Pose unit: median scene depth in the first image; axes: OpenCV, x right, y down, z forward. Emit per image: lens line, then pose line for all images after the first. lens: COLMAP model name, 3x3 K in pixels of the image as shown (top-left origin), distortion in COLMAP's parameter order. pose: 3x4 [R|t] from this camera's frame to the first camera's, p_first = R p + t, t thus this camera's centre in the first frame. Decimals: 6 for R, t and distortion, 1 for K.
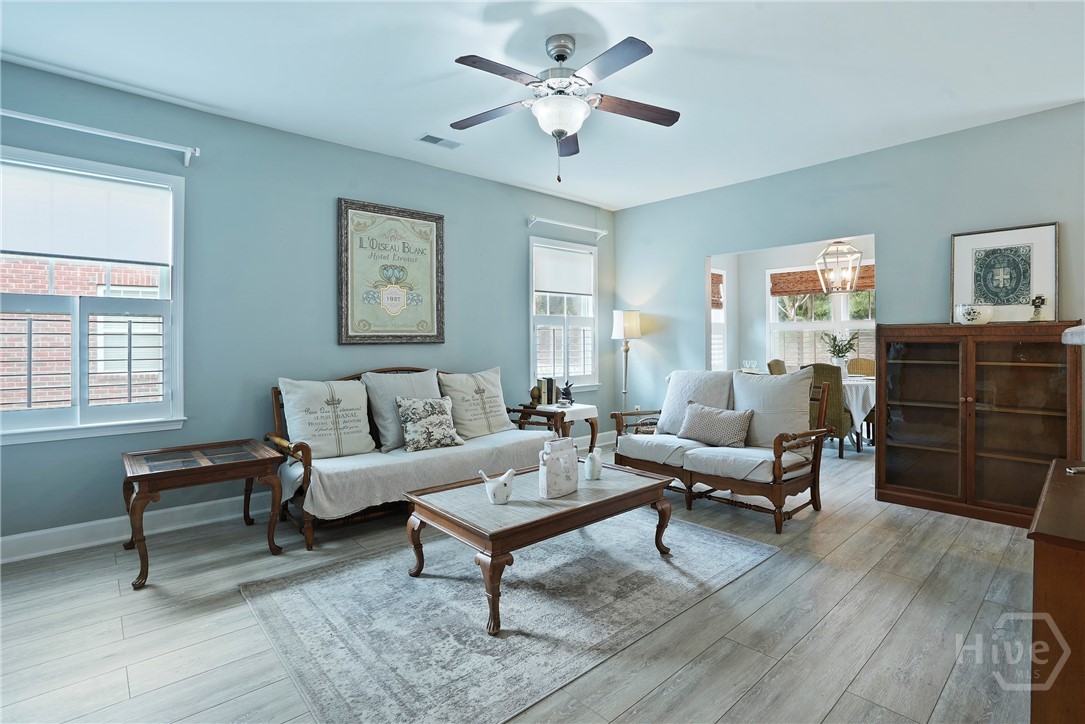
lens RADIAL K [[523.6, 0, 542.8], [0, 523.6, 337.7], [0, 0, 1]] dist [-0.027321, 0.001410]
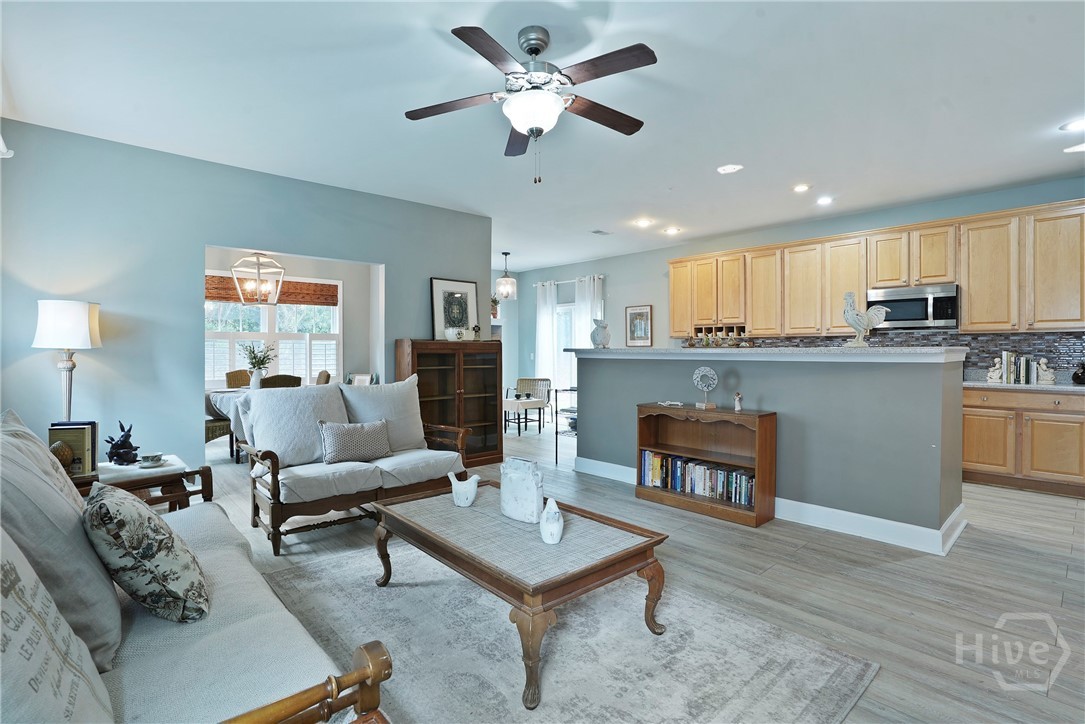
lens RADIAL K [[513.5, 0, 540.0], [0, 513.5, 359.4], [0, 0, 1]] dist [-0.034233, 0.001925]
pose [[0.001591, -0.012899, 0.999916, -0.621823], [-0.004352, 0.999907, 0.012906, 0.006639], [-0.999989, -0.004373, 0.001535, 0.697435]]
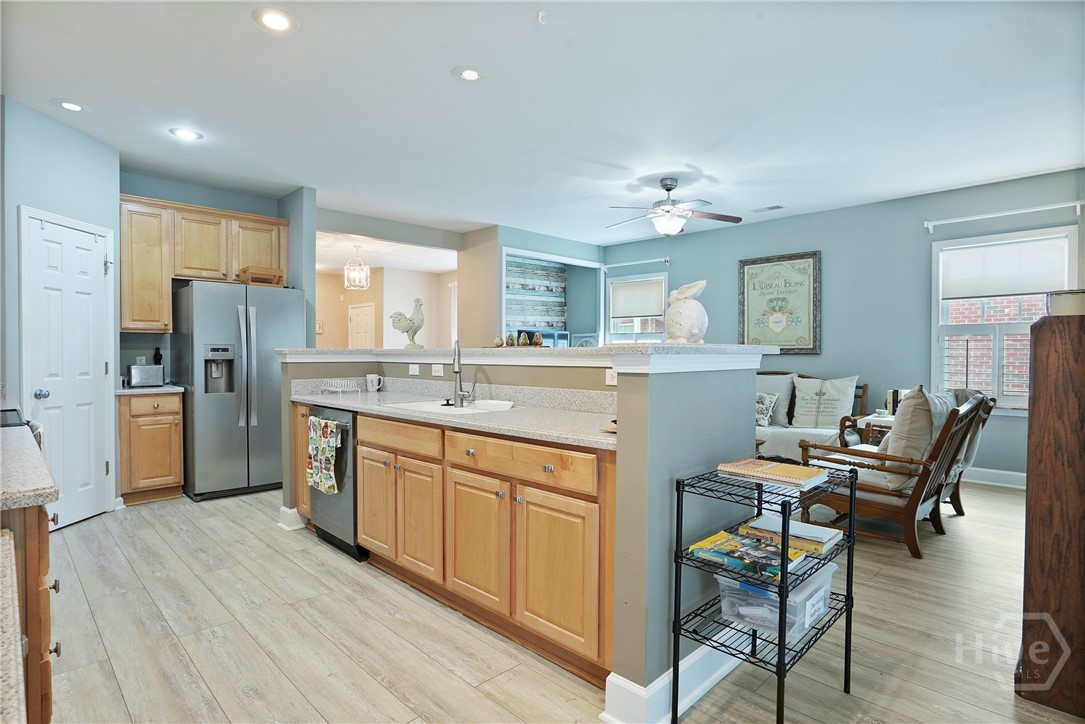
lens RADIAL K [[563.7, 0, 542.5], [0, 563.7, 362.0], [0, 0, 1]] dist [-0.018439, -0.000297]
pose [[0.047764, 0.022969, -0.998595, 1.344845], [0.004082, 0.999723, 0.023191, -0.005869], [0.998850, -0.005184, 0.047657, 0.344684]]
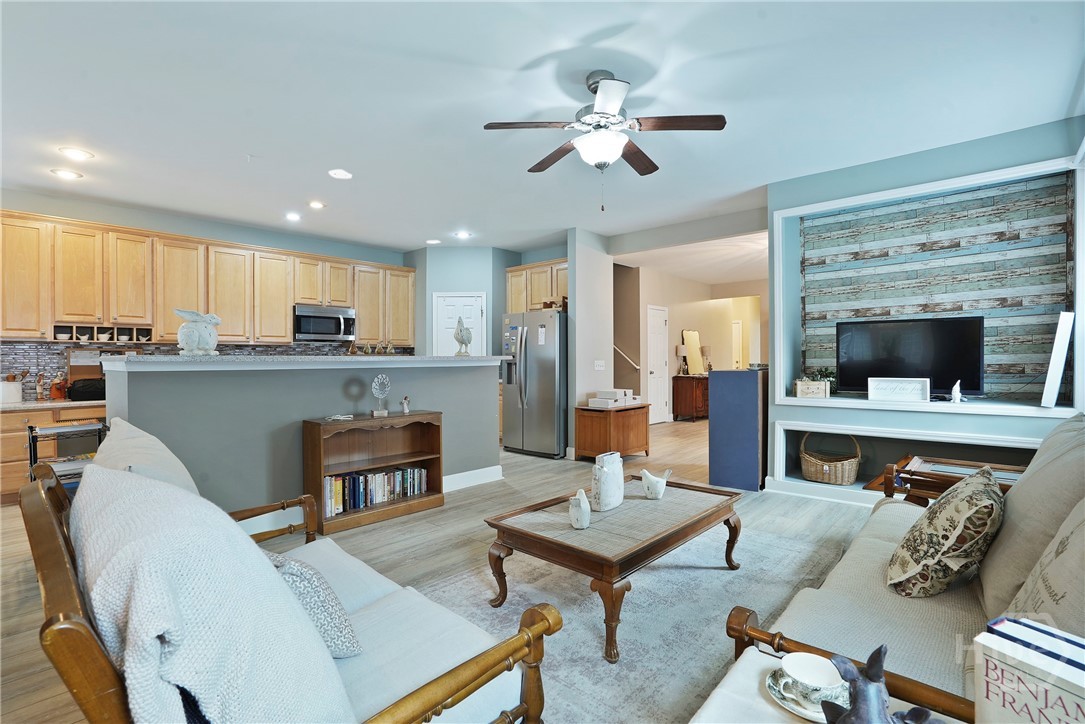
lens RADIAL K [[513.5, 0, 540.0], [0, 513.5, 359.4], [0, 0, 1]] dist [-0.034233, 0.001925]
pose [[-0.995954, 0.008862, -0.089425, 0.181829], [0.009232, 0.999950, -0.003718, 0.010479], [0.089388, -0.004529, -0.995987, 1.433657]]
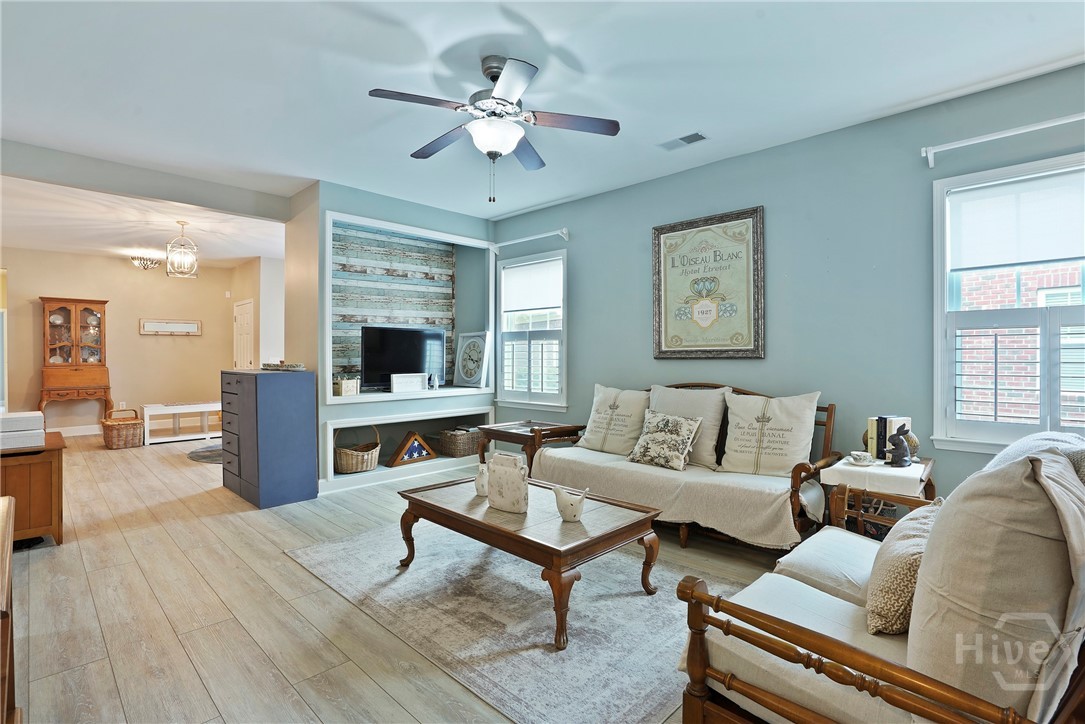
lens RADIAL K [[513.5, 0, 540.0], [0, 513.5, 359.4], [0, 0, 1]] dist [-0.034233, 0.001925]
pose [[0.063959, 0.010561, -0.997897, 0.731662], [0.006173, 0.999921, 0.010978, 0.000673], [0.997933, -0.006862, 0.063889, 0.721315]]
